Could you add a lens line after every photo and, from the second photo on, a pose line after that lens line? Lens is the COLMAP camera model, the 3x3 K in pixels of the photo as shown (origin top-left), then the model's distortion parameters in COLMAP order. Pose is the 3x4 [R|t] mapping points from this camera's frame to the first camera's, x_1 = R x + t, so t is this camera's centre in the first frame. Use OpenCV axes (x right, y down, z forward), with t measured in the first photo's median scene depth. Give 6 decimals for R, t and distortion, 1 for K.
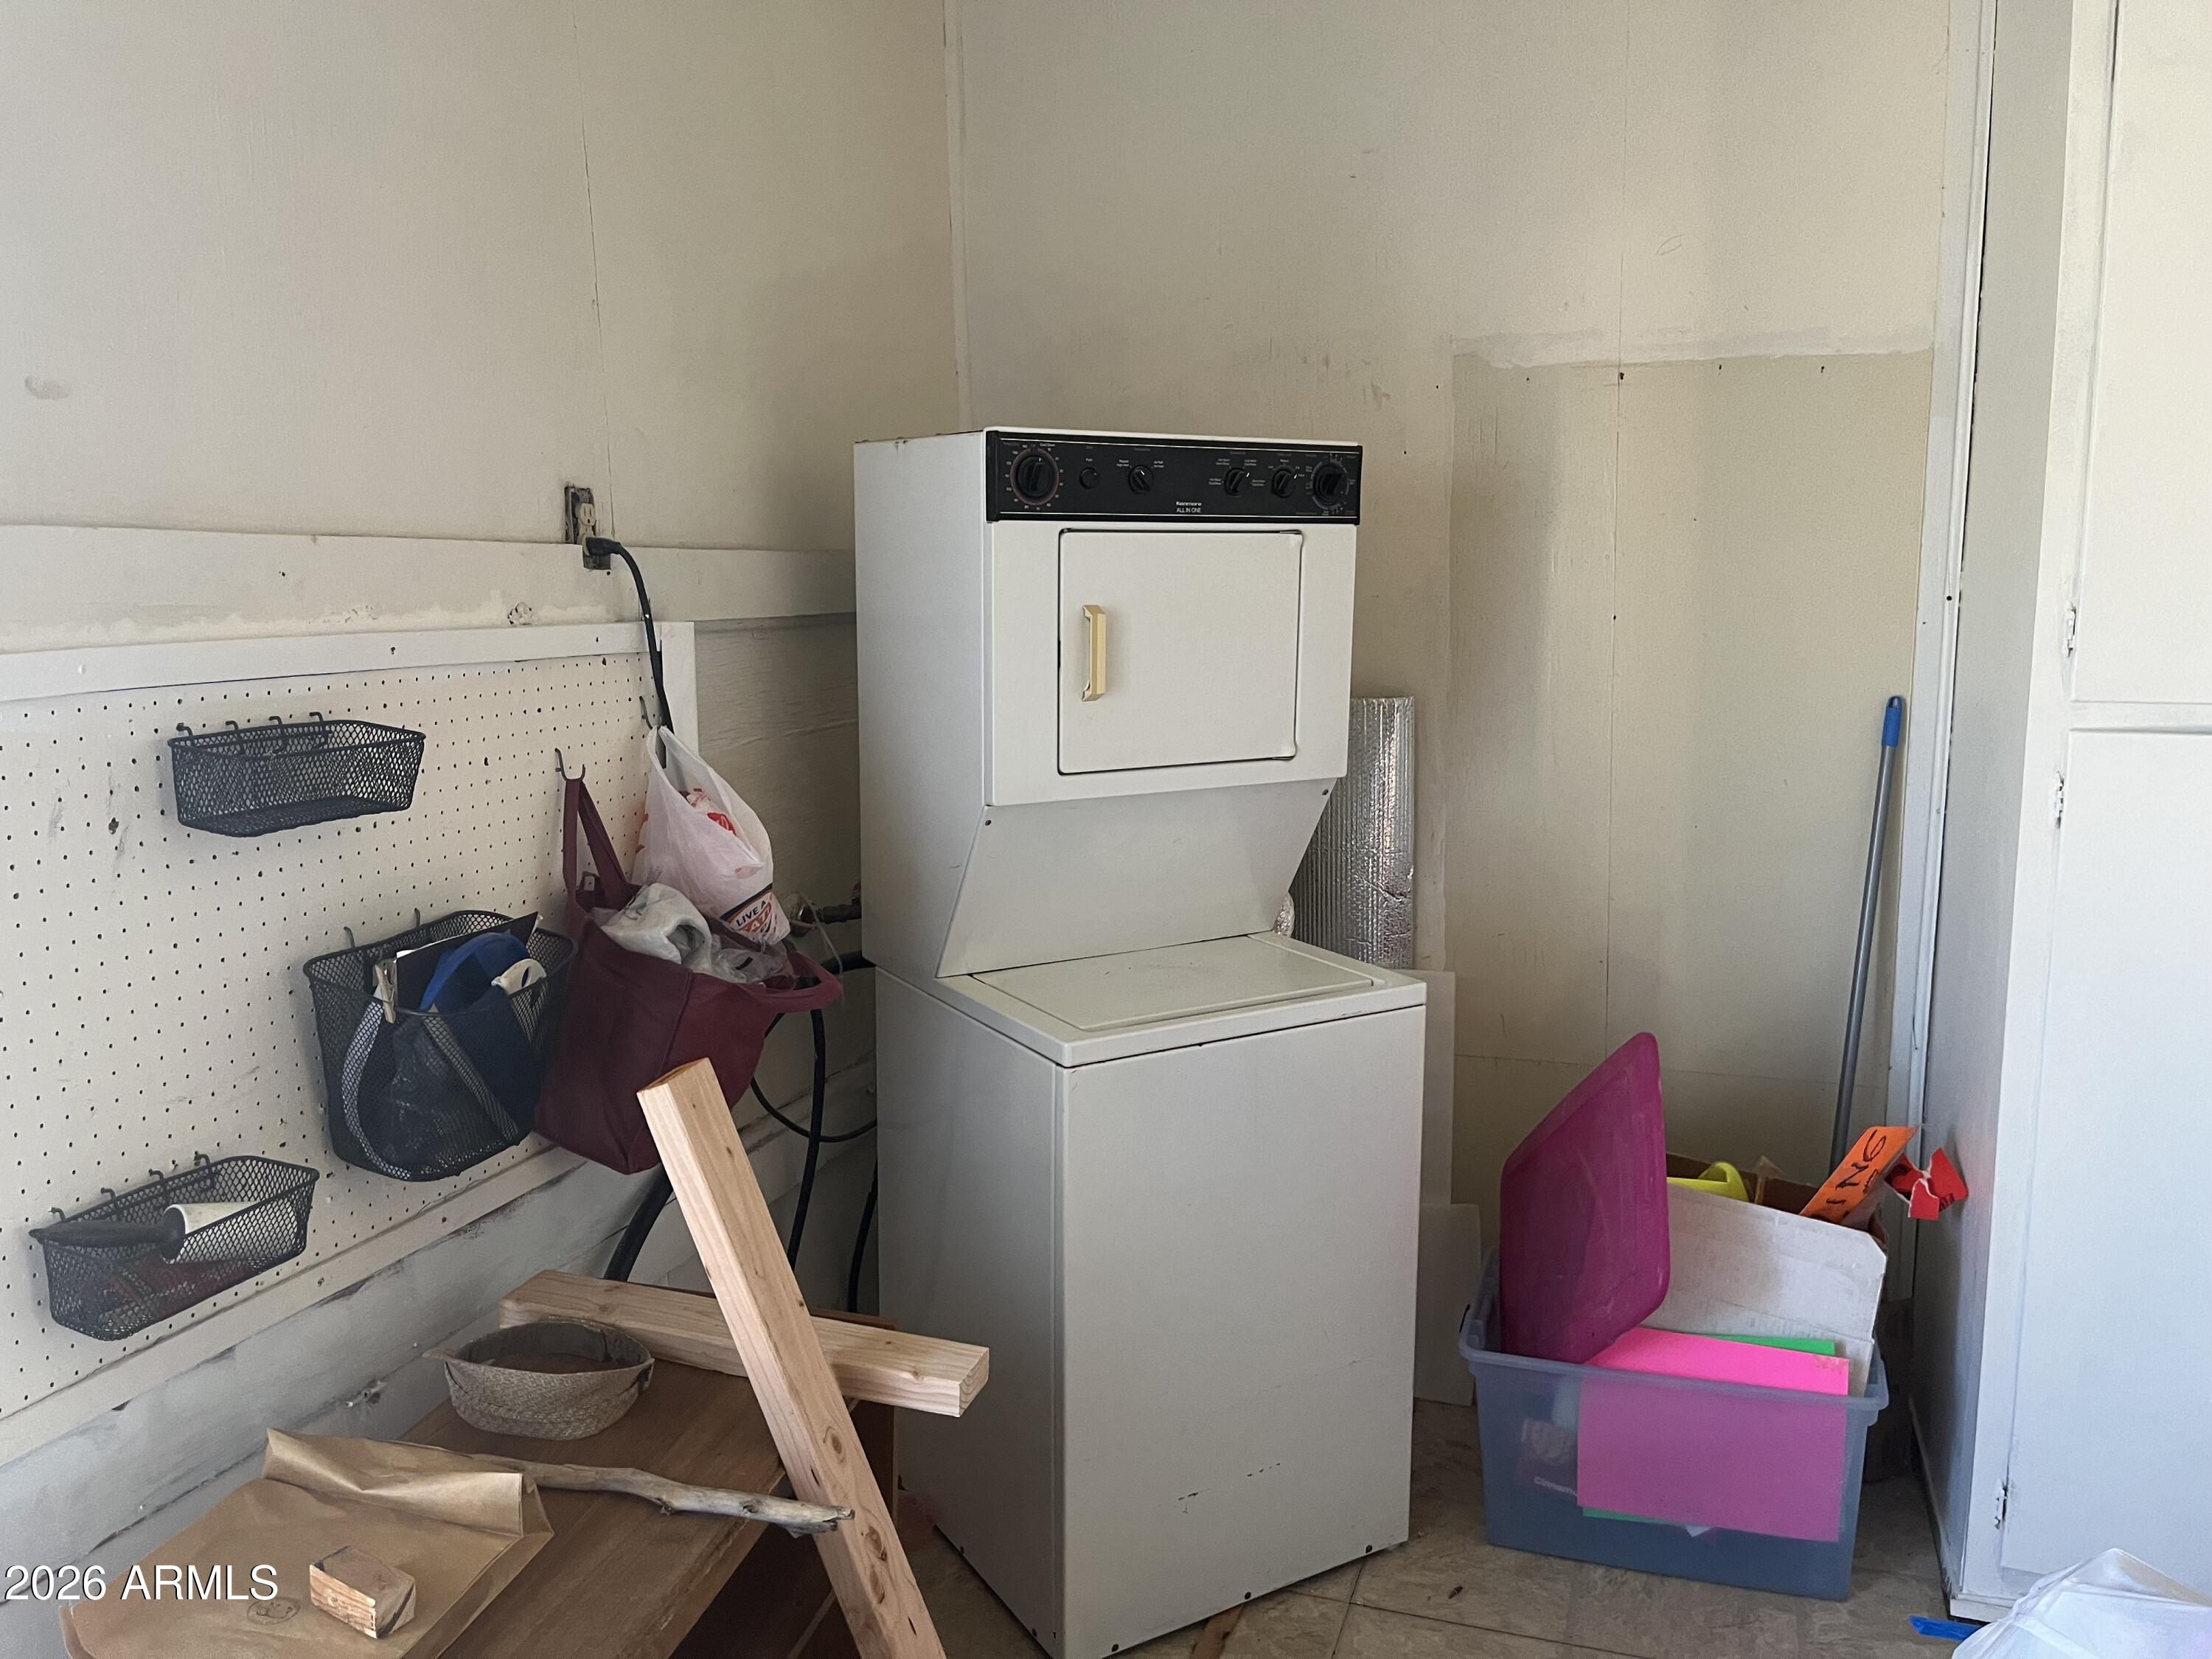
lens RADIAL K [[1701.5, 0, 1106.0], [0, 1701.5, 829.5], [0, 0, 1]] dist [0.027282, -0.003263]
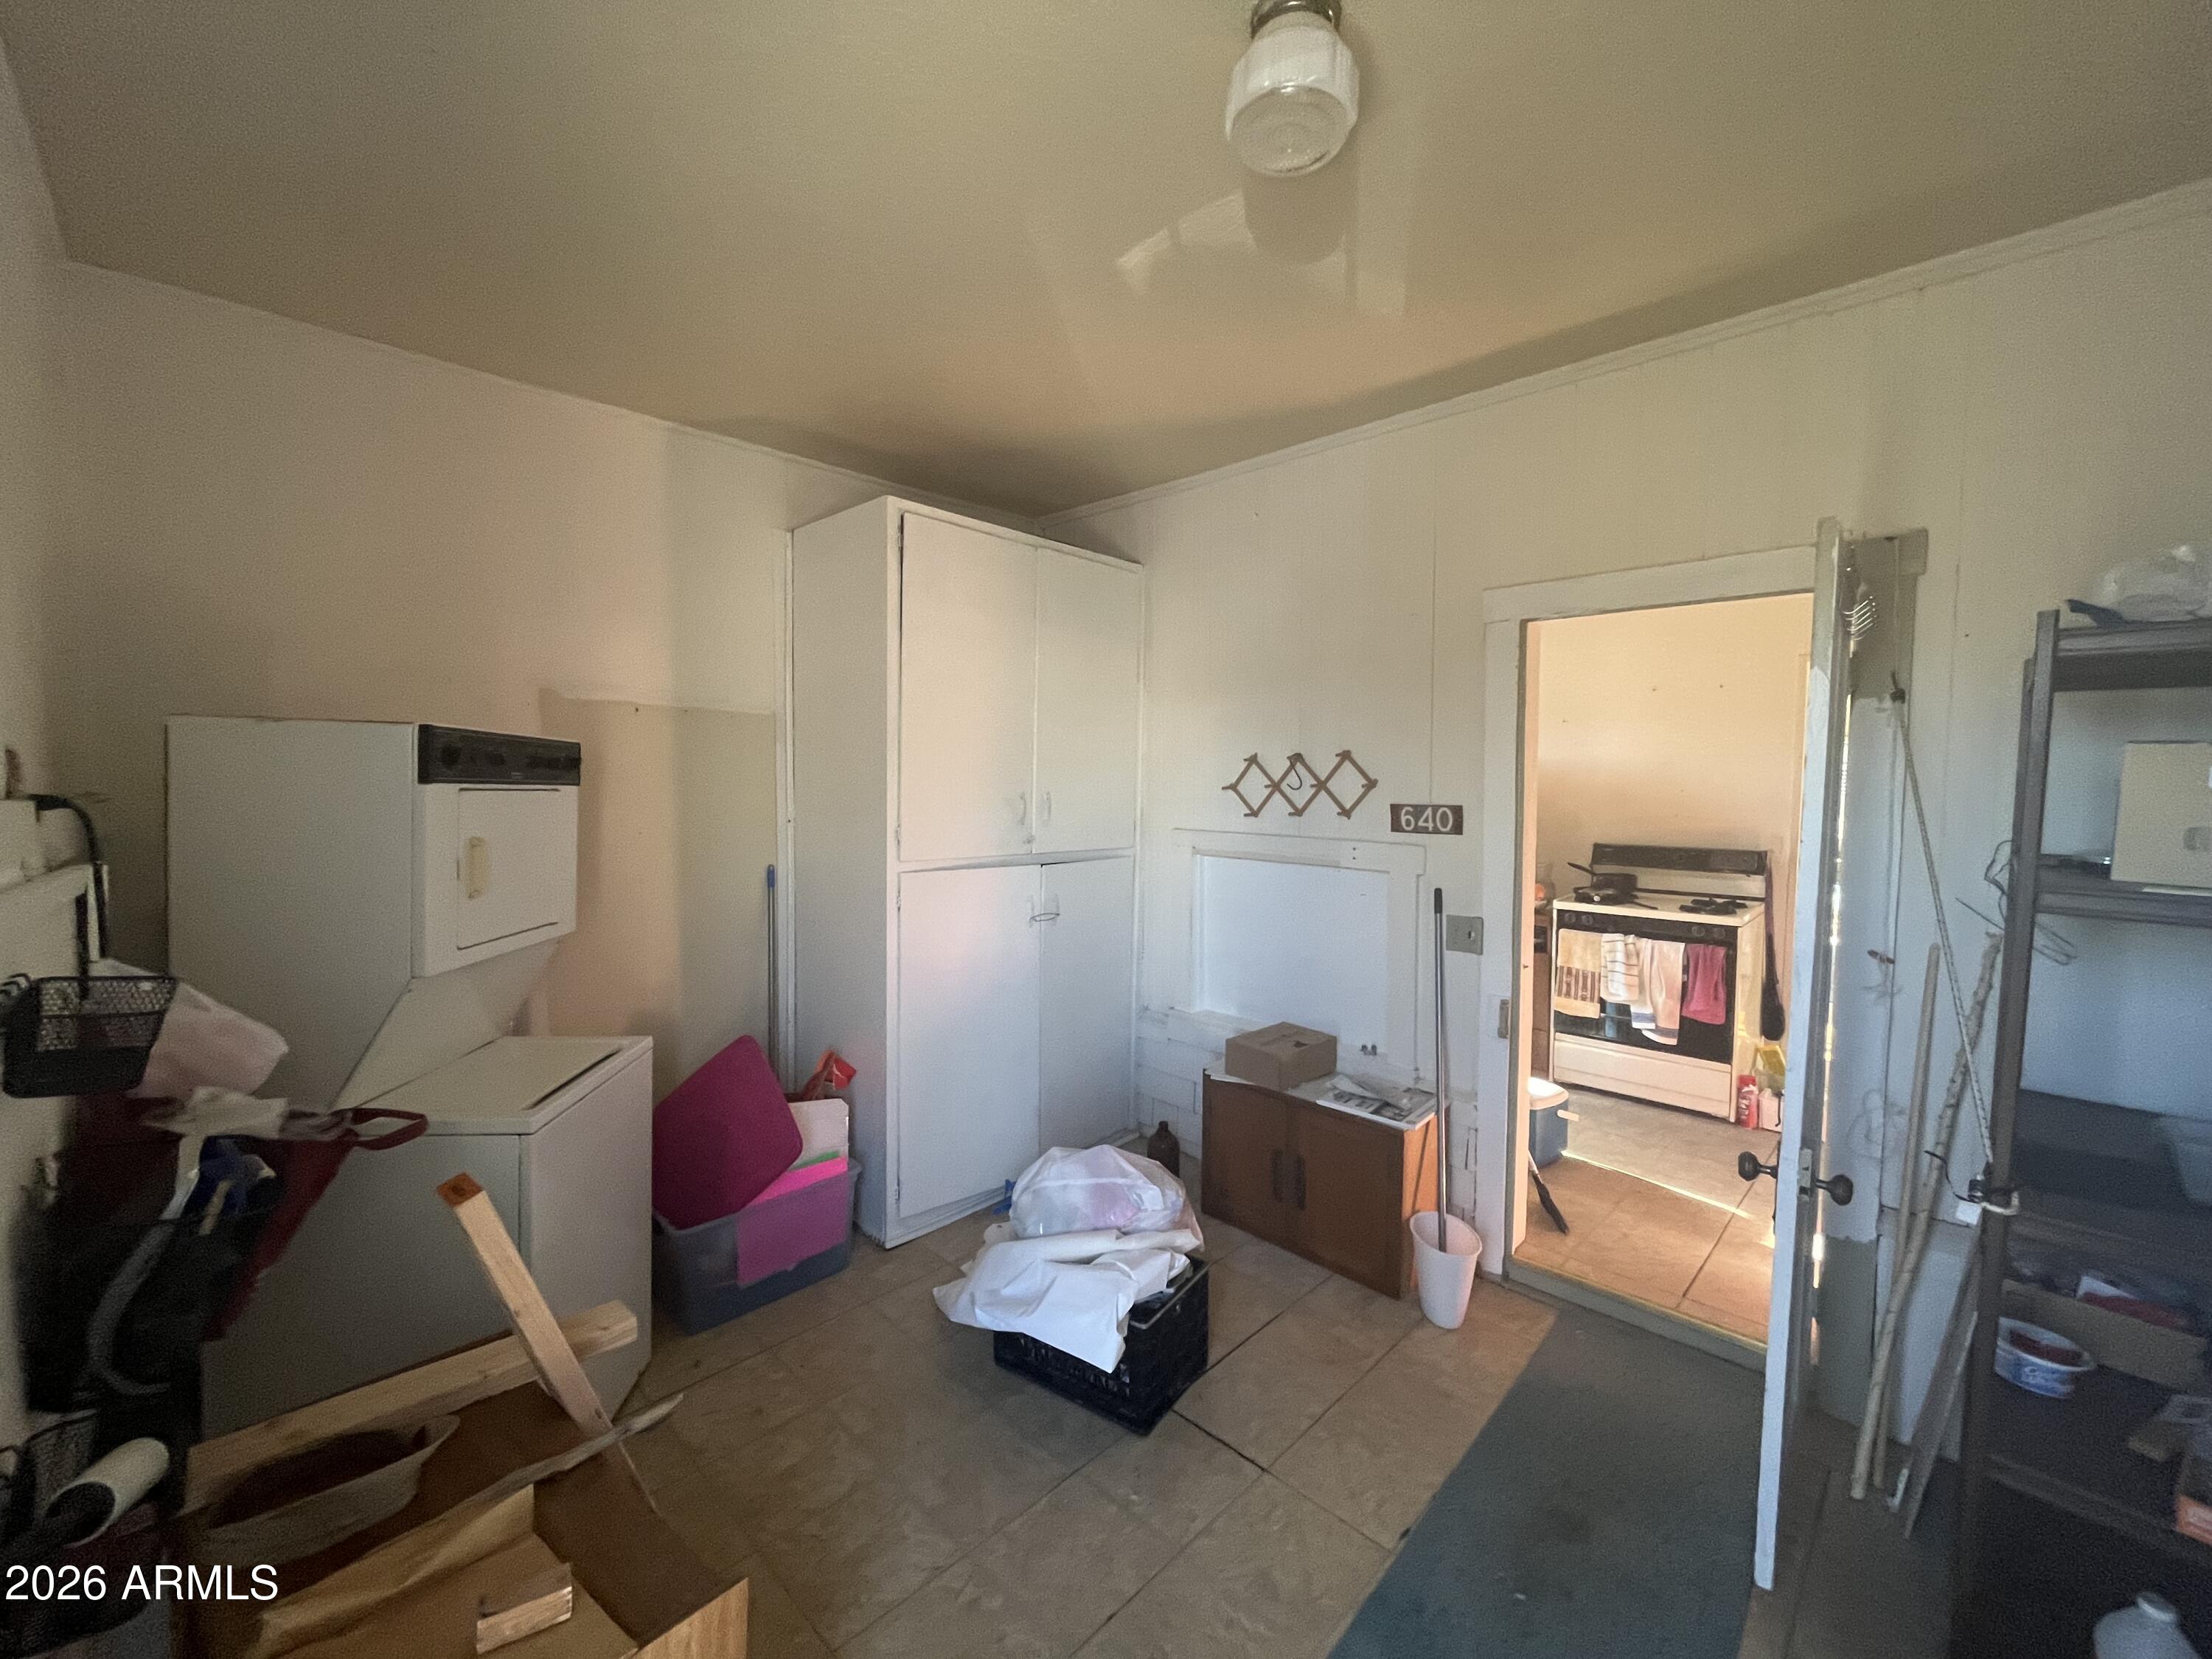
lens RADIAL K [[893.8, 0, 1103.5], [0, 893.8, 830.1], [0, 0, 1]] dist [-0.001646, -0.000380]
pose [[0.421293, -0.027095, 0.906520, -0.467265], [0.127366, 0.991415, -0.029559, -0.038501], [-0.897937, 0.127913, 0.421127, 0.132425]]
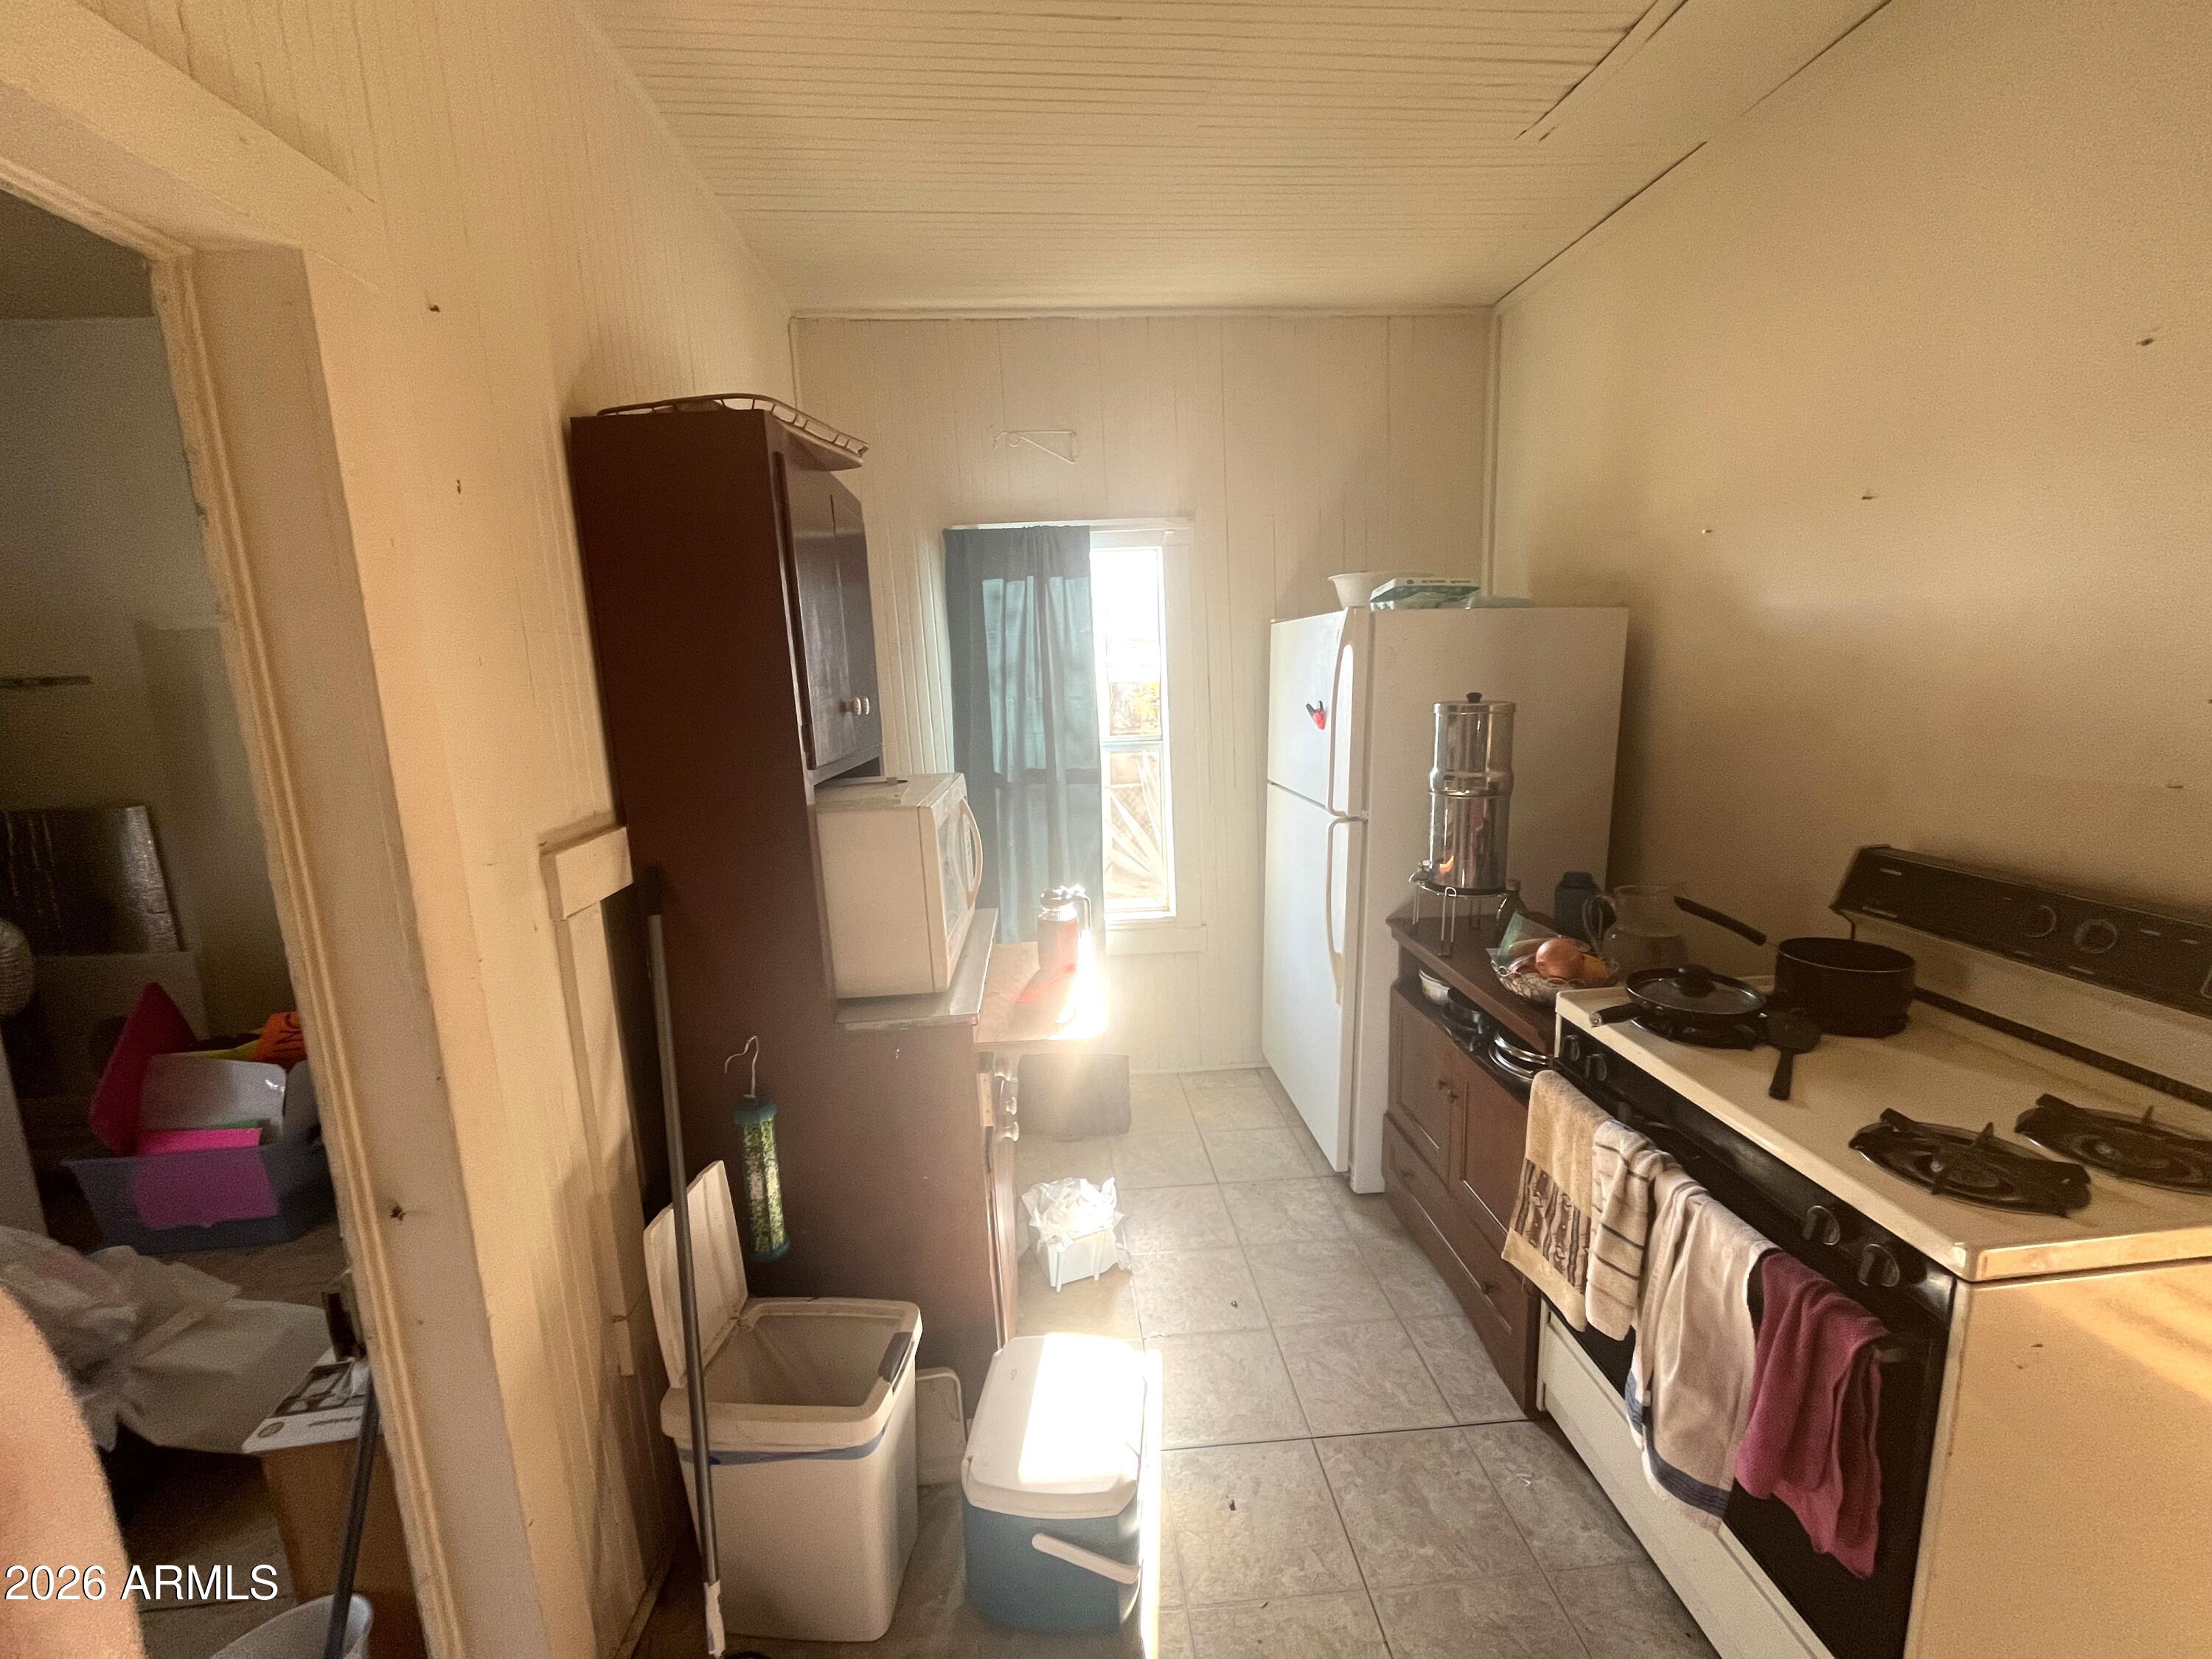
lens RADIAL K [[898.7, 0, 1106.0], [0, 898.7, 829.5], [0, 0, 1]] dist [-0.001828, -0.000334]
pose [[0.911730, -0.074127, 0.404045, 0.918200], [0.070289, 0.997230, 0.024348, -0.006740], [-0.404731, 0.006201, 0.914415, -0.398256]]
